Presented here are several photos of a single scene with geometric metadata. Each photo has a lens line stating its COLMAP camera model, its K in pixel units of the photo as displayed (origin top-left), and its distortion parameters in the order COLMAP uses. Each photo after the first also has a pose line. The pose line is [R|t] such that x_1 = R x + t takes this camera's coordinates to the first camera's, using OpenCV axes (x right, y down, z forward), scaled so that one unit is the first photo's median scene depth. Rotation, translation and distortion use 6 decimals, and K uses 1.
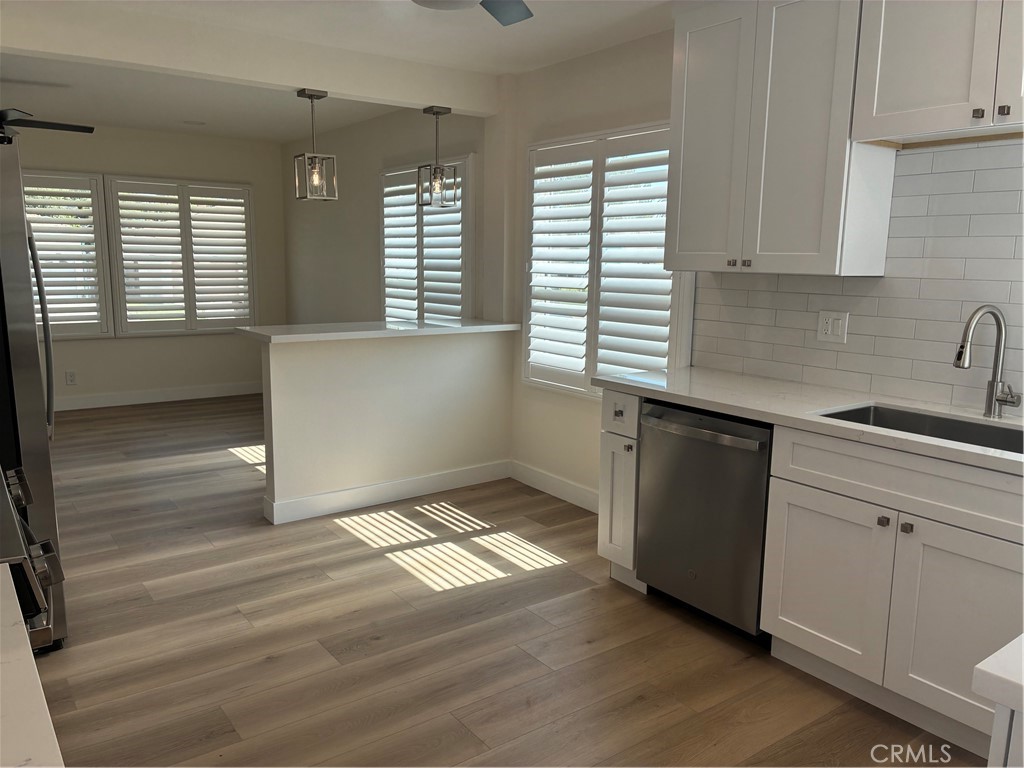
lens RADIAL K [[777.6, 0, 510.4], [0, 777.6, 387.6], [0, 0, 1]] dist [0.023286, 0.002541]
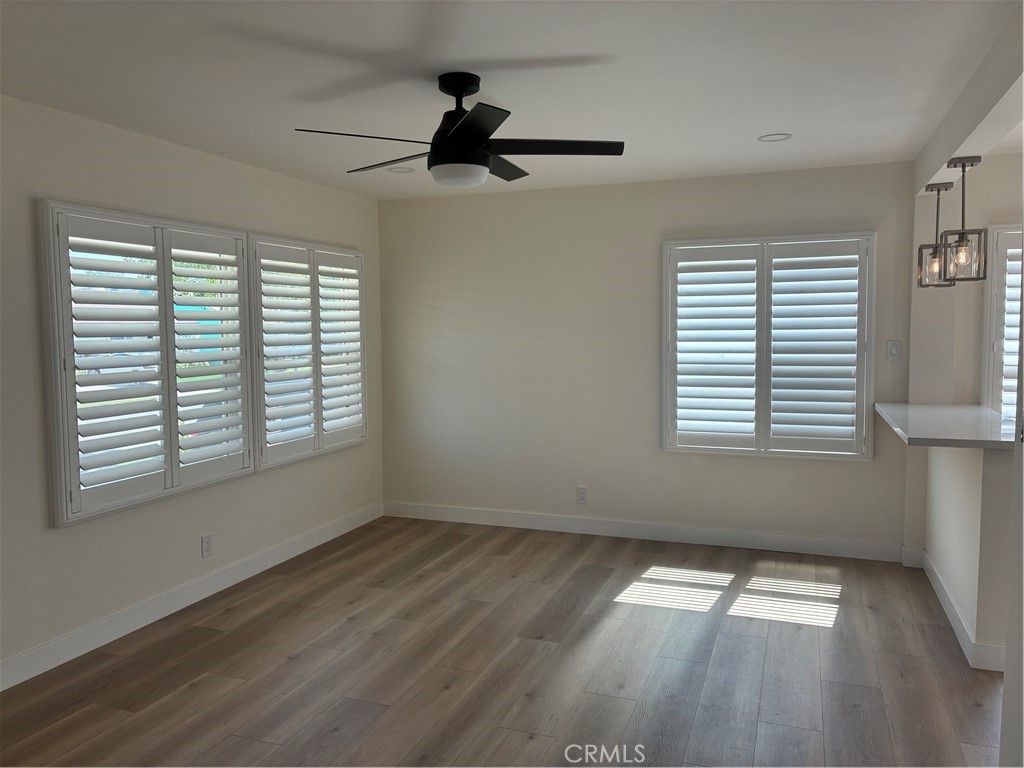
lens RADIAL K [[786.3, 0, 511.1], [0, 786.3, 375.1], [0, 0, 1]] dist [0.089223, 0.002461]
pose [[0.833690, -0.059548, 0.549012, -1.167907], [0.112348, 0.991667, -0.063044, -0.136957], [-0.540683, 0.114239, 0.833433, 0.535475]]
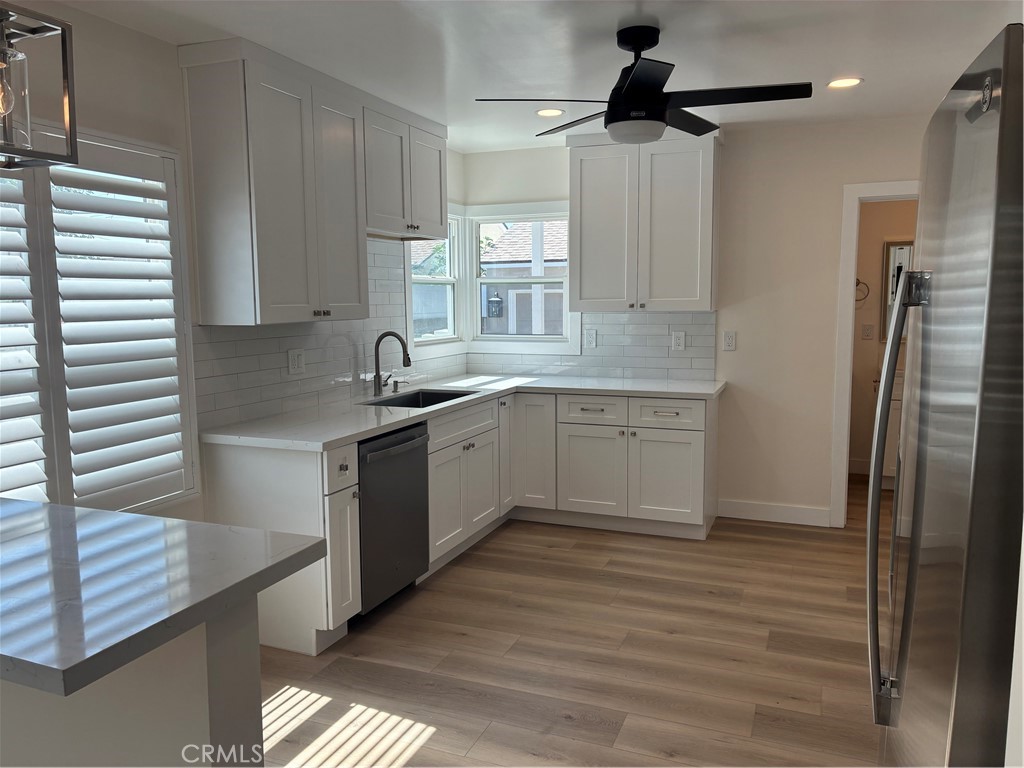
lens RADIAL K [[777.6, 0, 510.4], [0, 777.6, 387.6], [0, 0, 1]] dist [0.023286, 0.002541]
pose [[-0.522490, -0.106414, 0.845979, -0.622356], [0.142350, 0.967370, 0.209601, -0.188777], [-0.840679, 0.229940, -0.490292, 1.002340]]
